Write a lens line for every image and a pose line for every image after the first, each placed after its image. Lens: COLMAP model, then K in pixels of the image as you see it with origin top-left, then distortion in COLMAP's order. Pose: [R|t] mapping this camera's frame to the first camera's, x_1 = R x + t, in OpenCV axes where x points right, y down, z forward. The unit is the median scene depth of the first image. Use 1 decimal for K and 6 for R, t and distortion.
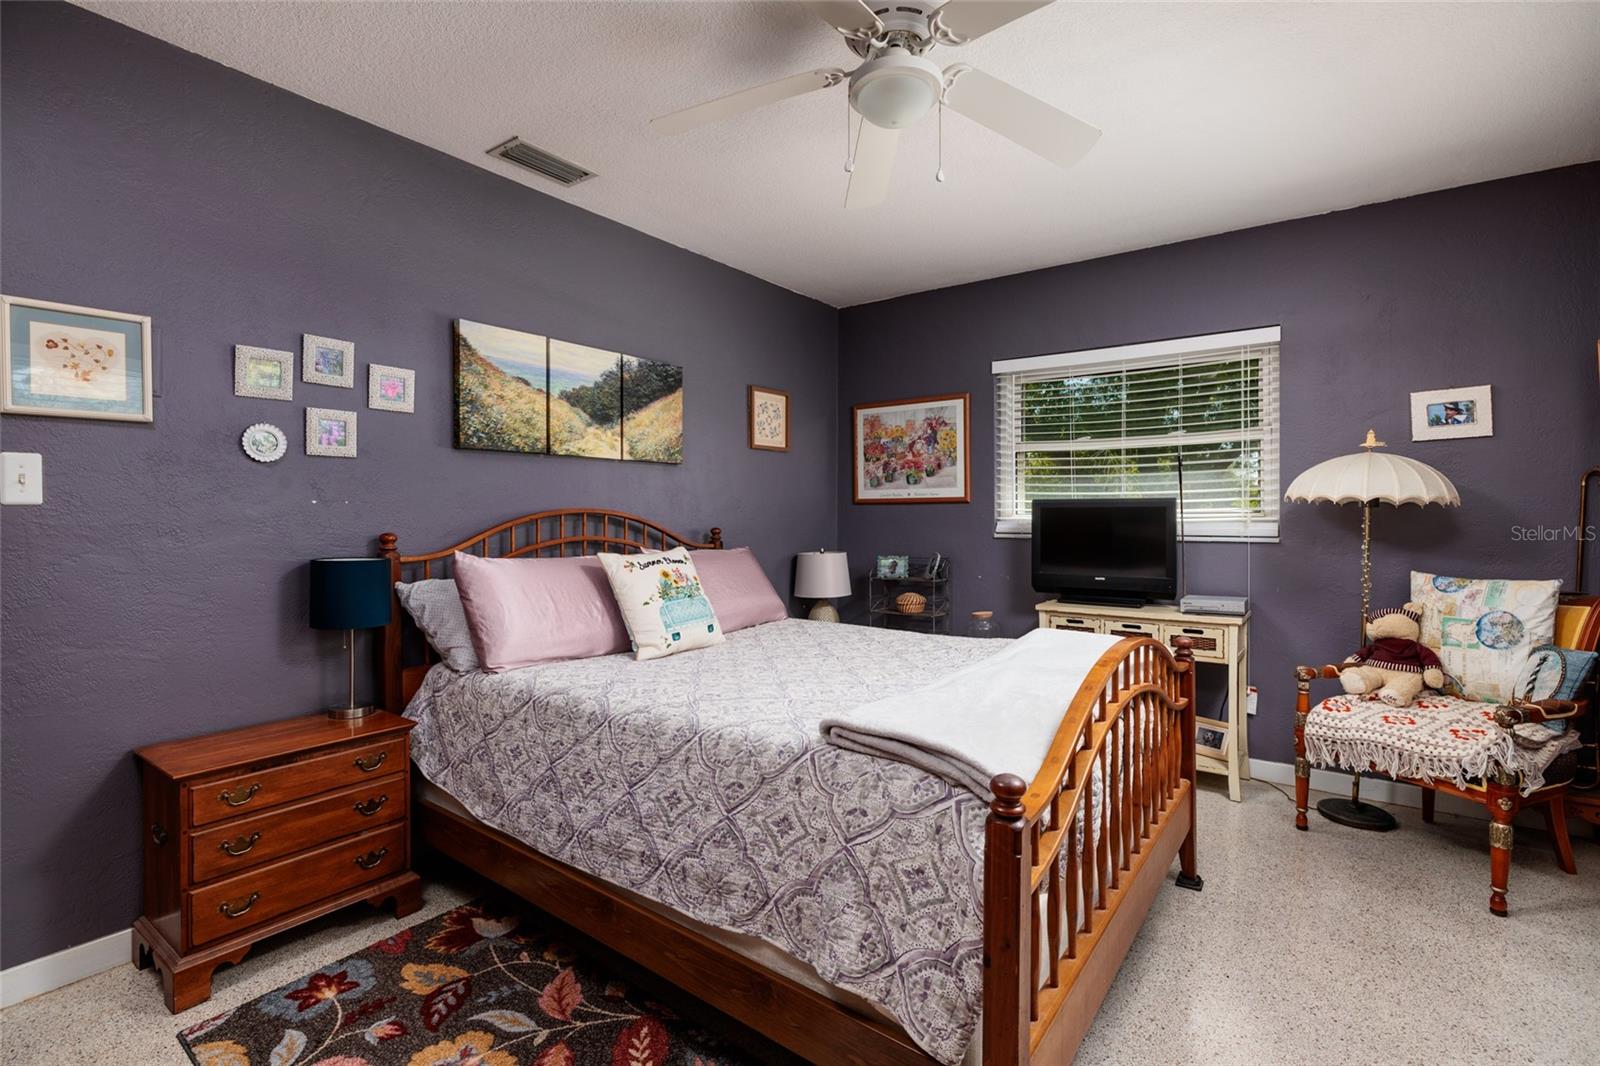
lens RADIAL K [[747.4, 0, 801.9], [0, 747.4, 520.9], [0, 0, 1]] dist [-0.003995, -0.000112]
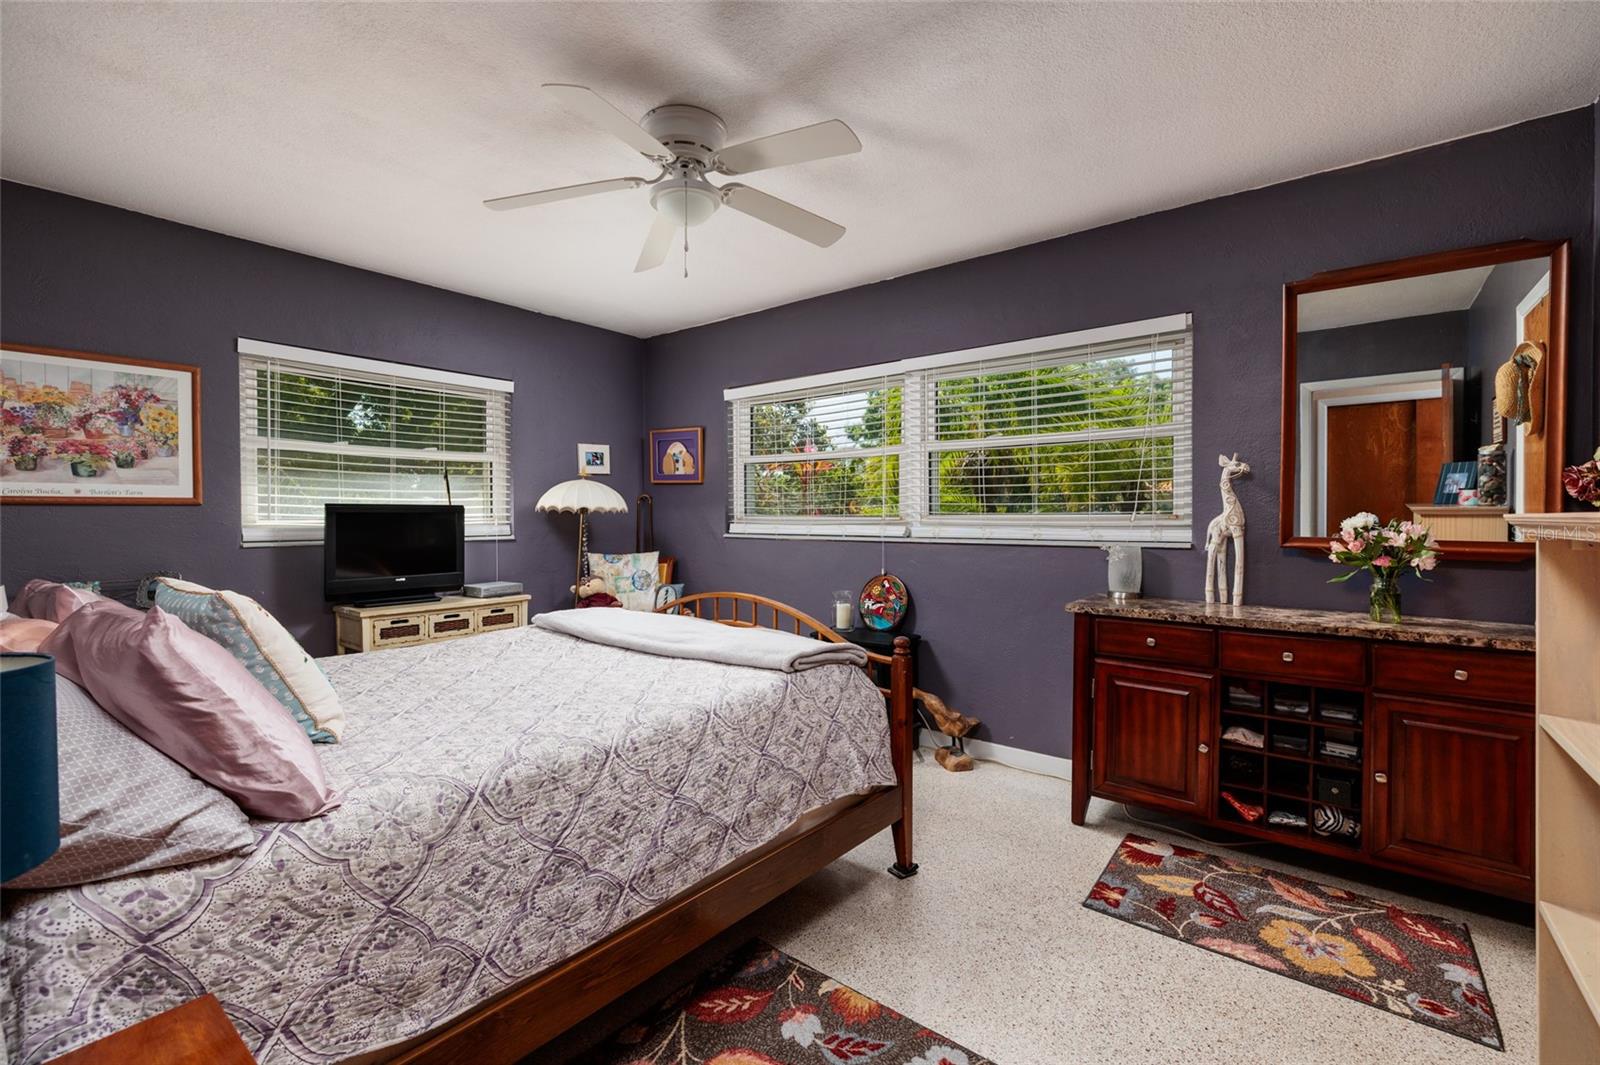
lens RADIAL K [[688.9, 0, 802.9], [0, 688.9, 527.7], [0, 0, 1]] dist [0.002386, 0.000439]
pose [[0.033781, -0.016747, 0.999289, -0.633579], [0.011857, 0.999796, 0.016355, -0.006853], [-0.999359, 0.011296, 0.033973, 0.438760]]
